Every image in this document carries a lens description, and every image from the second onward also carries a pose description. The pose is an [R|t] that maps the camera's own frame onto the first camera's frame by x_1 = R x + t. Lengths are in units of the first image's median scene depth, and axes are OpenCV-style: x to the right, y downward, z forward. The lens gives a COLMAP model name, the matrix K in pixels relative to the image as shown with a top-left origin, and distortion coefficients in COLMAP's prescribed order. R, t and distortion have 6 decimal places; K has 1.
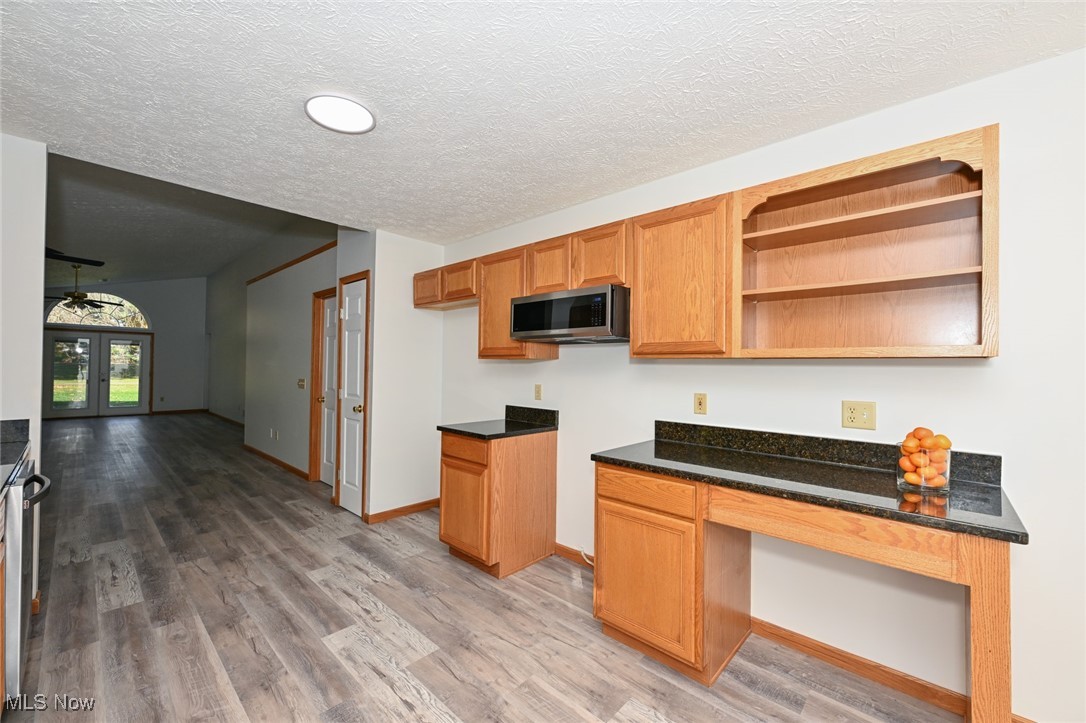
lens RADIAL K [[431.7, 0, 543.0], [0, 431.7, 361.5], [0, 0, 1]] dist [-0.000772, 0.000038]
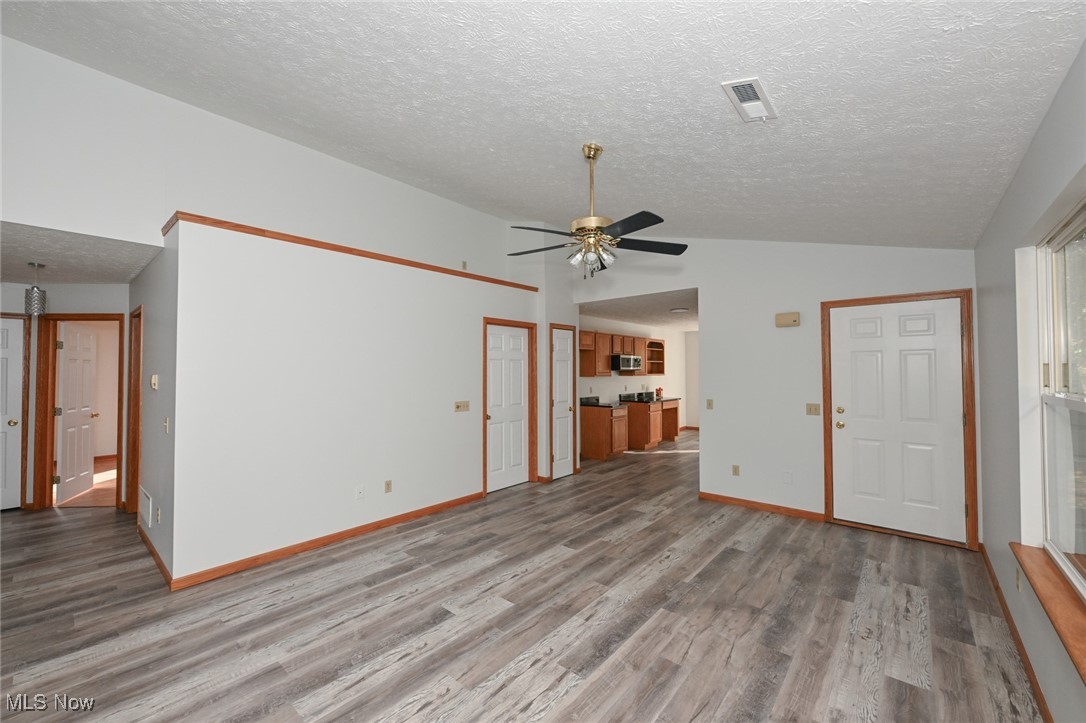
lens RADIAL K [[427.4, 0, 544.5], [0, 427.4, 361.9], [0, 0, 1]] dist [-0.001536, -0.000127]
pose [[-0.033083, 0.007210, 0.999427, -3.157477], [-0.011014, 0.999911, -0.007578, -0.086590], [-0.999392, -0.011259, -0.033001, 1.783379]]
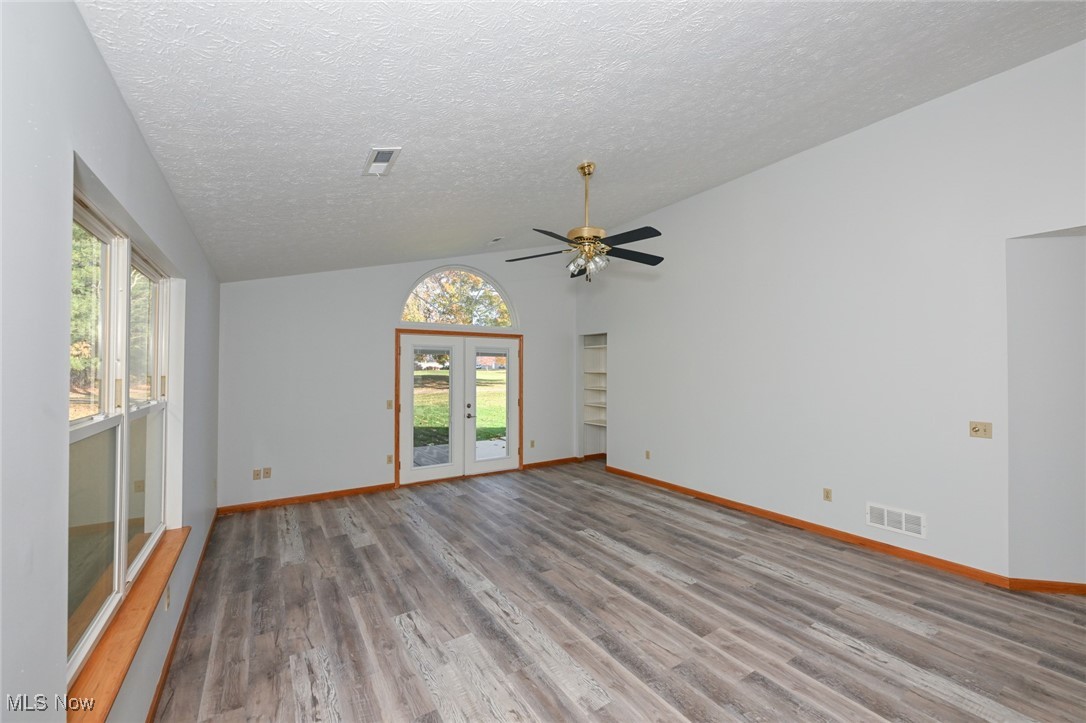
lens RADIAL K [[427.7, 0, 540.6], [0, 427.7, 362.3], [0, 0, 1]] dist [-0.000990, -0.000017]
pose [[0.969328, -0.017931, -0.245115, -3.304809], [0.017470, 0.999839, -0.004053, -0.113465], [0.245148, -0.000353, 0.969486, 1.915789]]
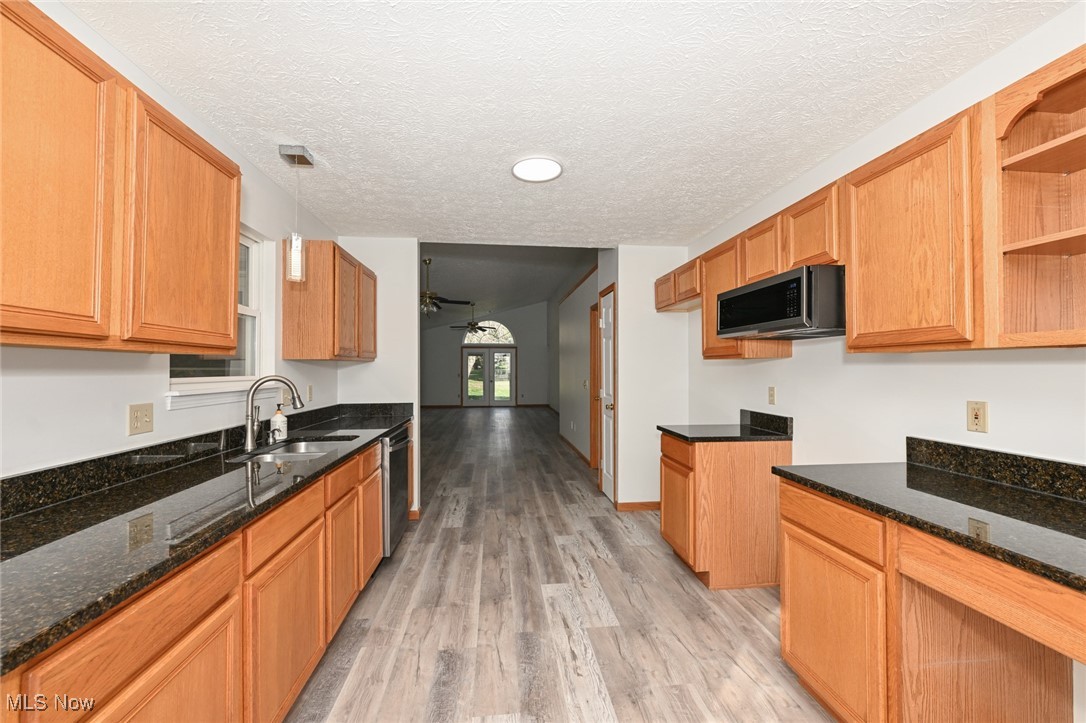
lens RADIAL K [[440.2, 0, 543.7], [0, 440.2, 362.9], [0, 0, 1]] dist [-0.002077, 0.000092]
pose [[0.756512, -0.022760, -0.653584, 0.298536], [0.020460, 0.999729, -0.011133, 0.006321], [0.653660, -0.004950, 0.756772, 0.028147]]
